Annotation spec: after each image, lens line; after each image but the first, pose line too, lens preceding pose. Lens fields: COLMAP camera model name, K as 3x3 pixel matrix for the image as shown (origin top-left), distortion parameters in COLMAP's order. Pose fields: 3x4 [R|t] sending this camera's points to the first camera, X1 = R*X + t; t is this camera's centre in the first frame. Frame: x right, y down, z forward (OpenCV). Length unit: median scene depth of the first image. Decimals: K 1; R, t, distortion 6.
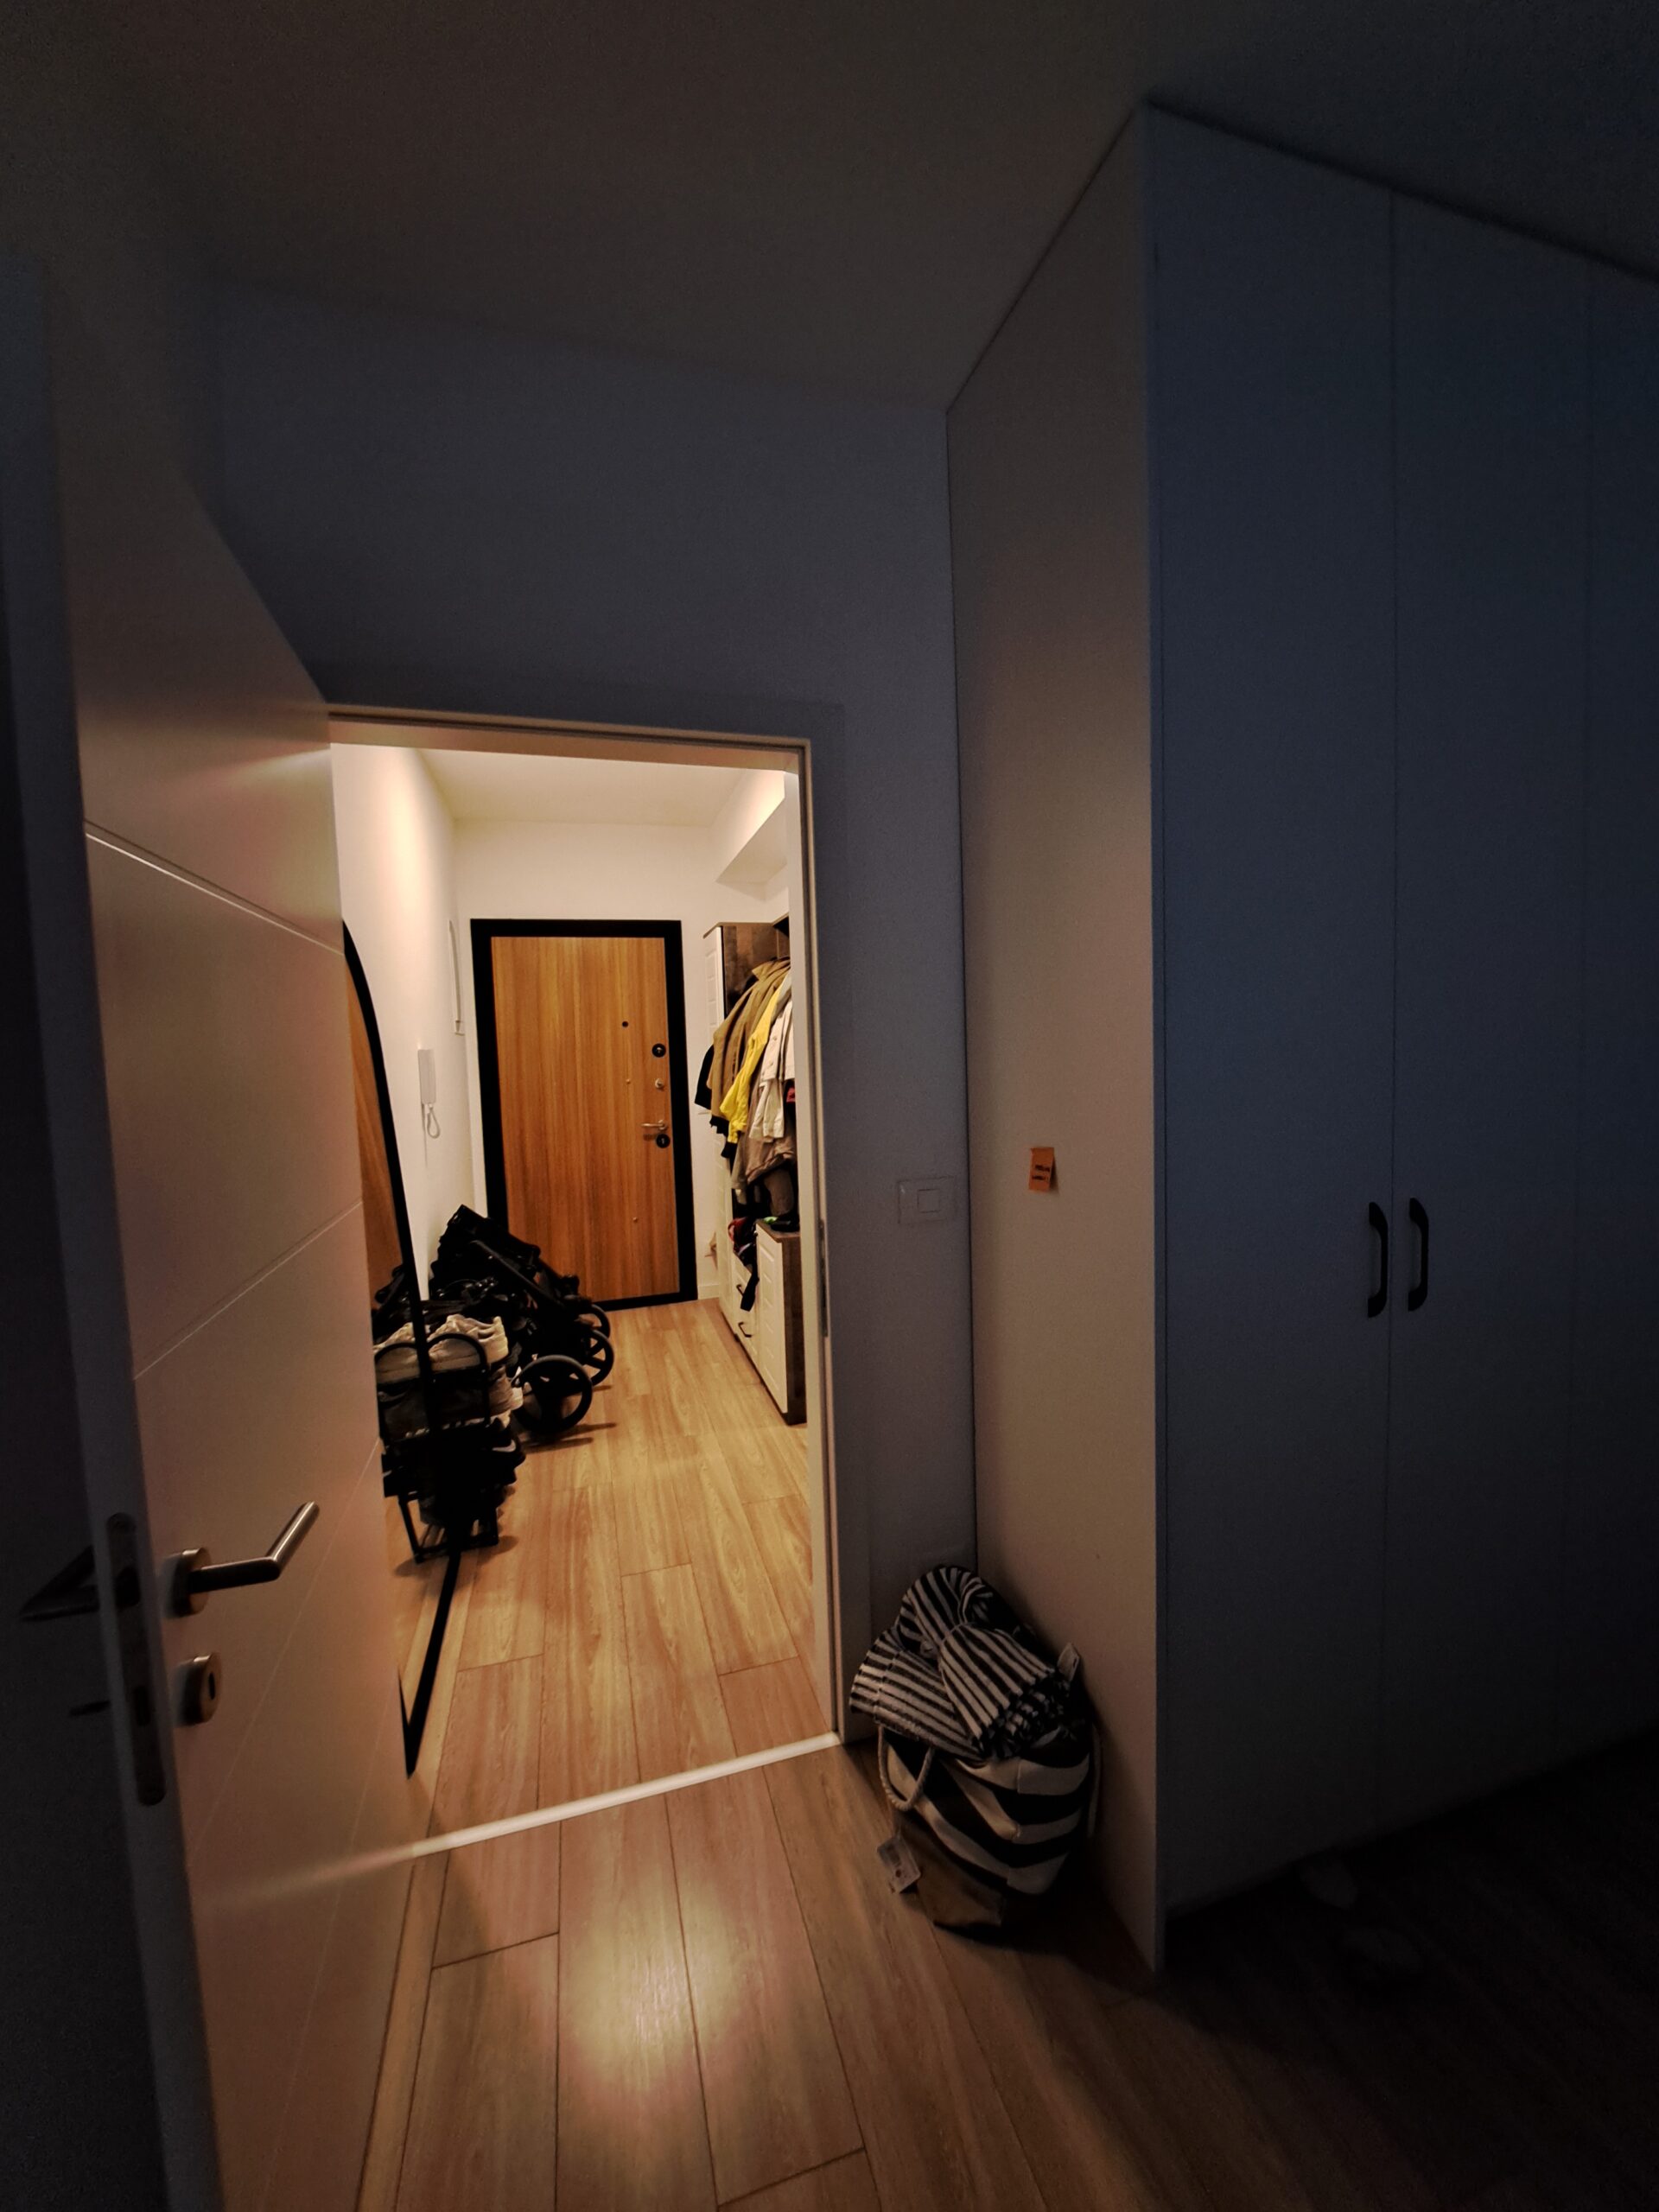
lens RADIAL K [[871.9, 0, 835.4], [0, 871.9, 1108.1], [0, 0, 1]] dist [-0.017503, -0.000424]
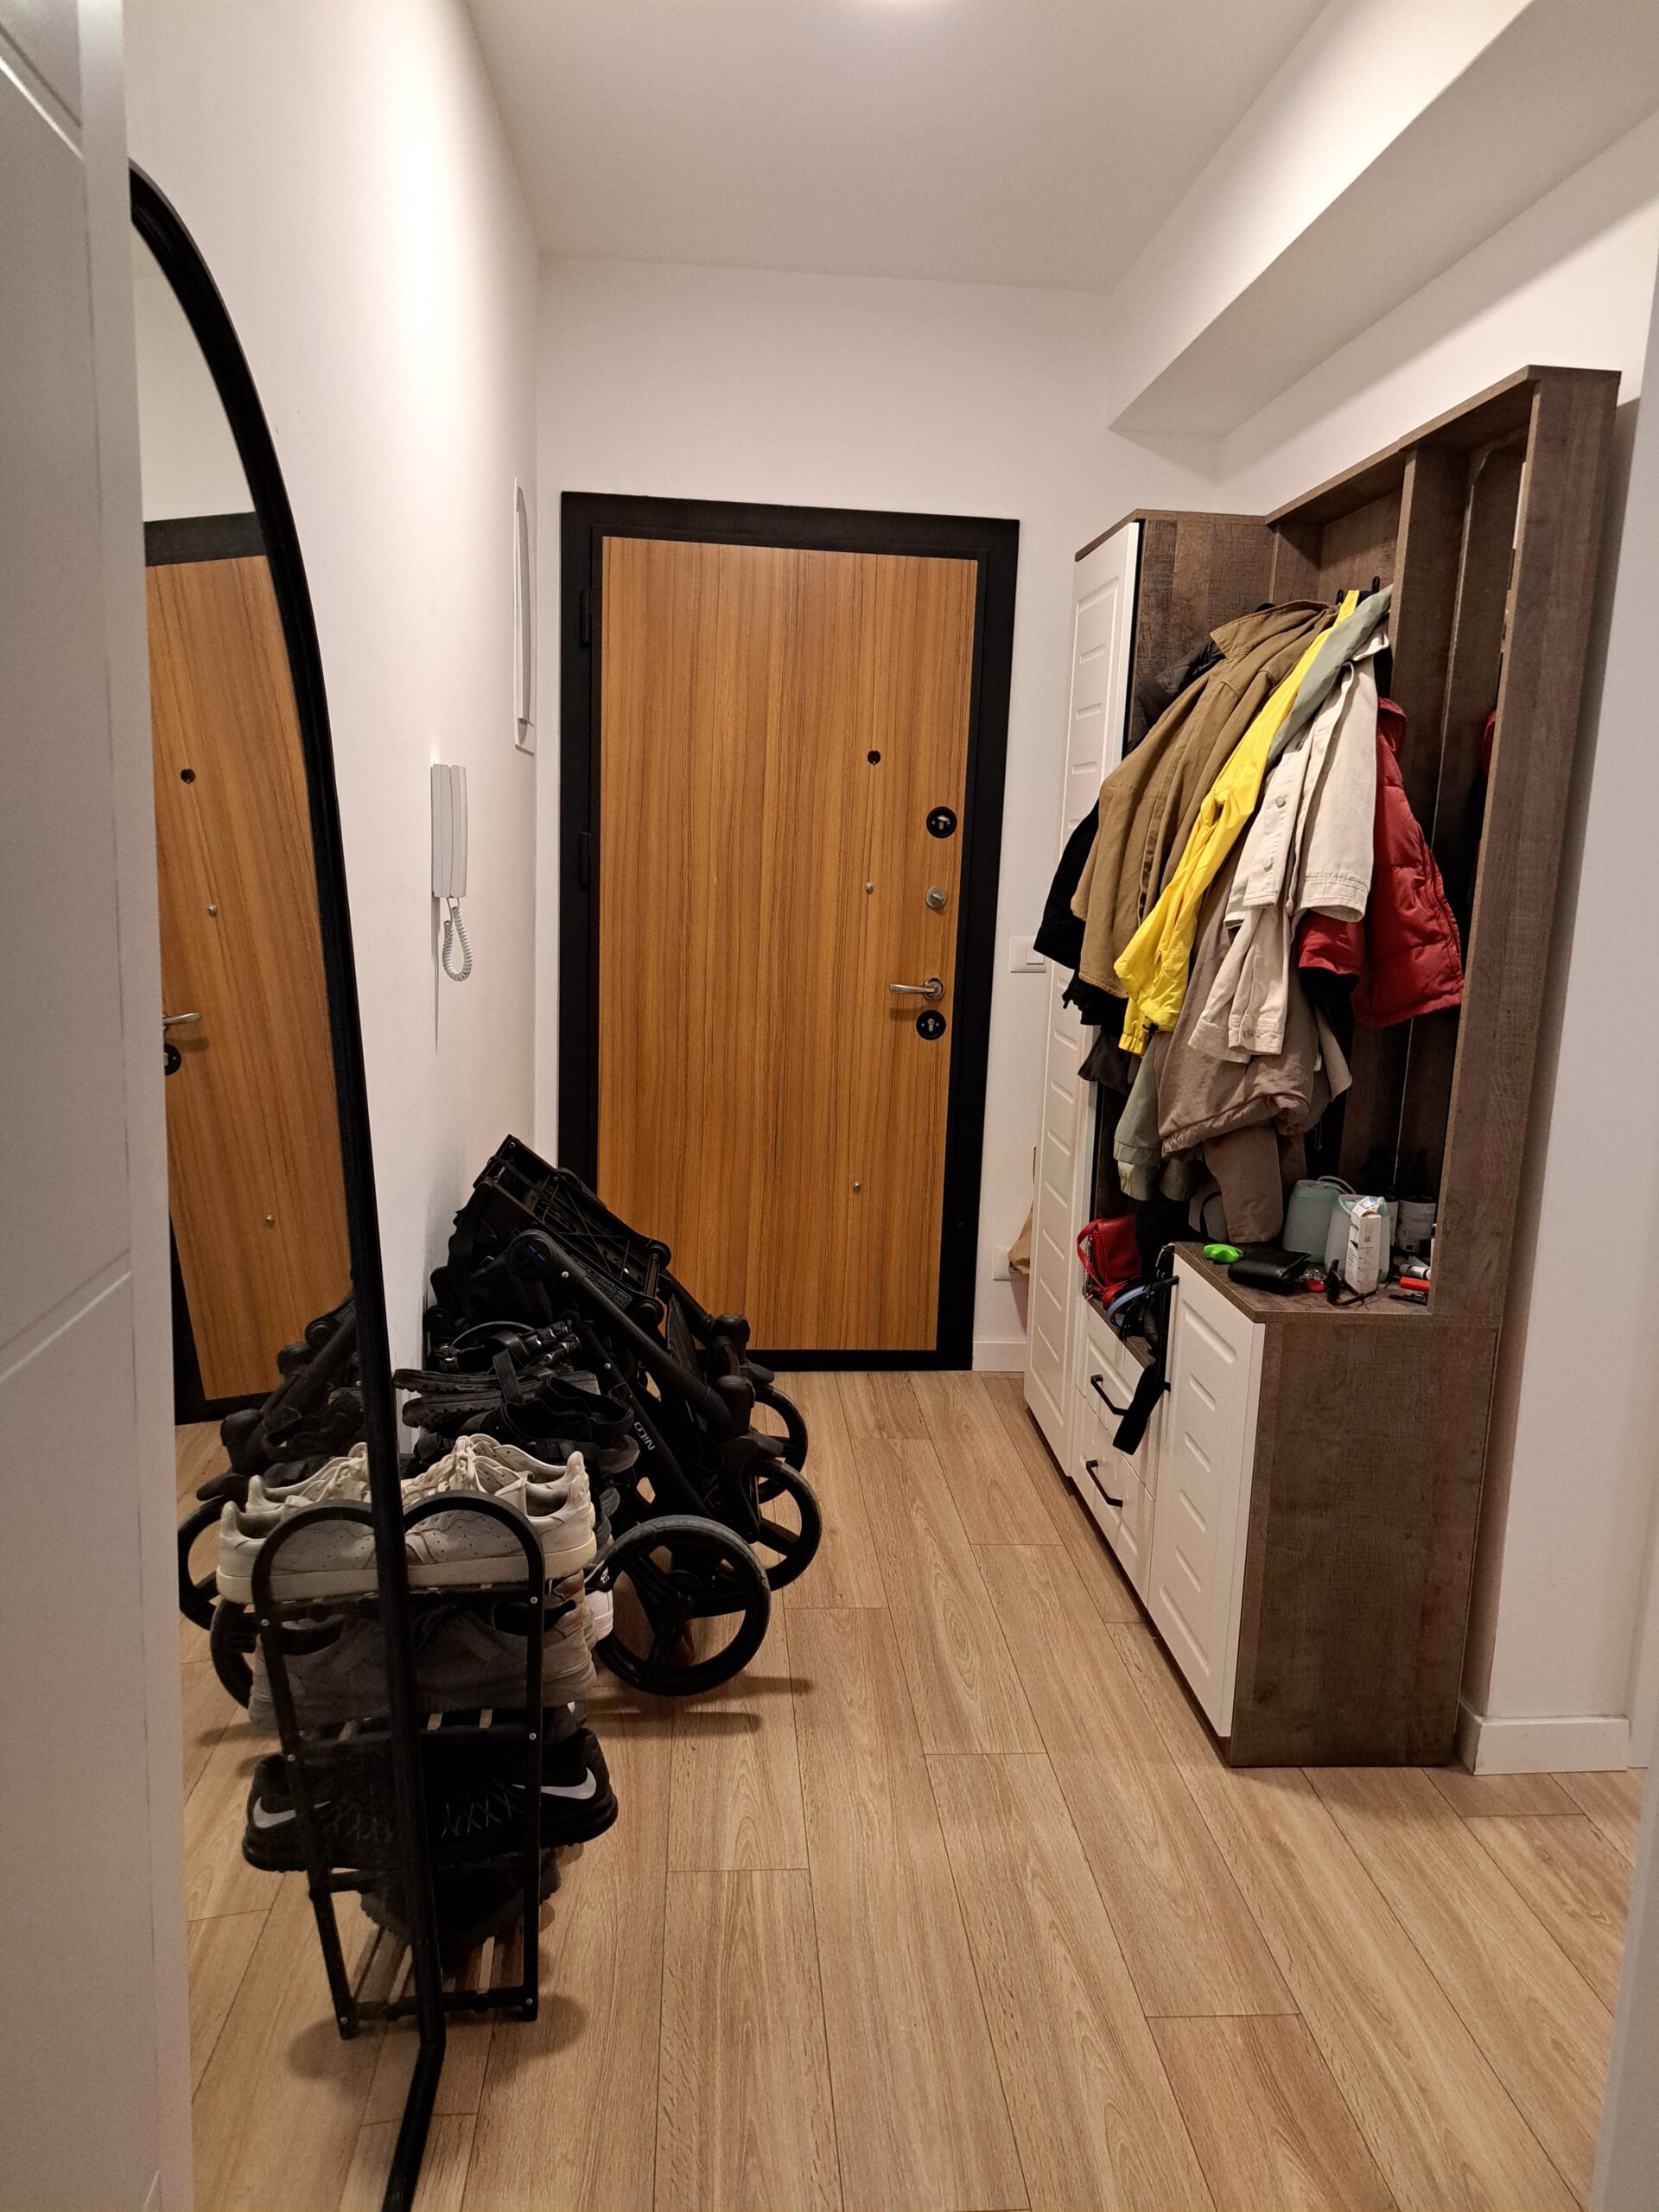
lens RADIAL K [[1580.9, 0, 839.9], [0, 1580.9, 1123.3], [0, 0, 1]] dist [0.092448, -0.132225]
pose [[0.975466, 0.106696, -0.192567, -0.126969], [-0.086182, 0.989969, 0.111952, 0.000905], [0.202581, -0.092609, 0.974877, 0.283755]]
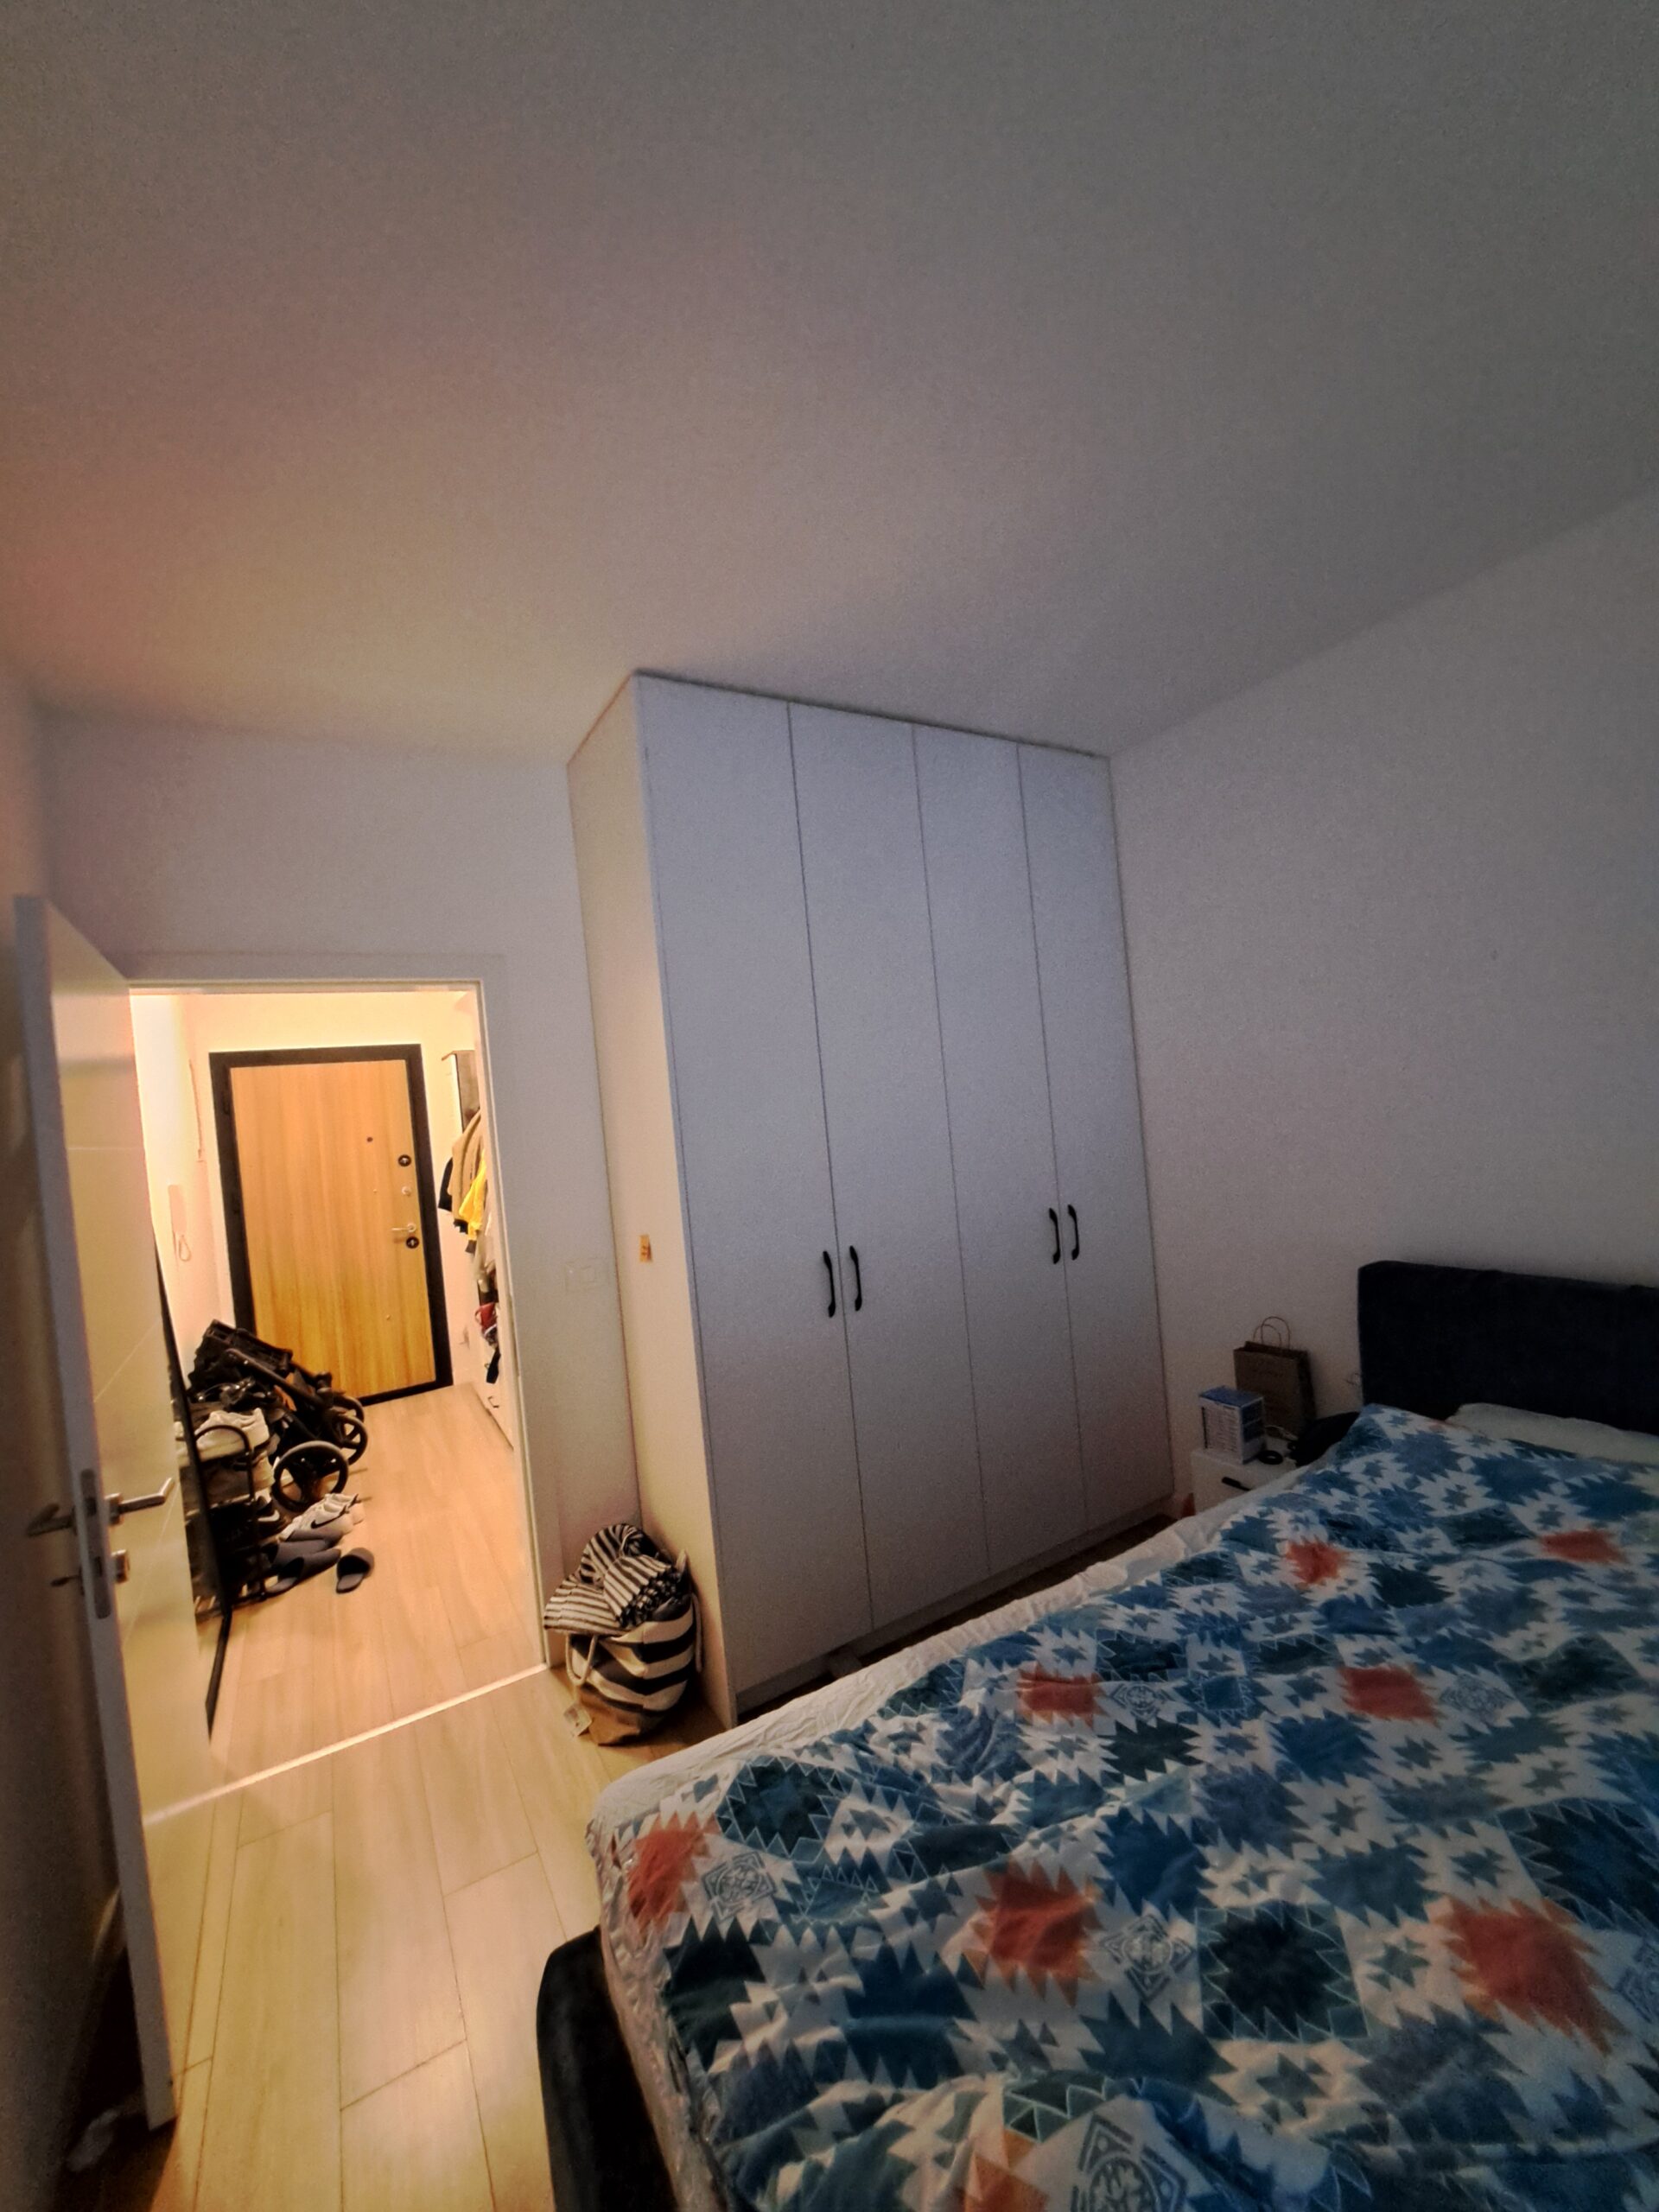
lens RADIAL K [[871.9, 0, 835.4], [0, 871.9, 1108.1], [0, 0, 1]] dist [-0.017503, -0.000424]
pose [[0.967998, -0.057730, 0.244229, 0.097687], [0.076529, 0.994733, -0.068192, -0.024951], [-0.239006, 0.084700, 0.967317, -0.320001]]
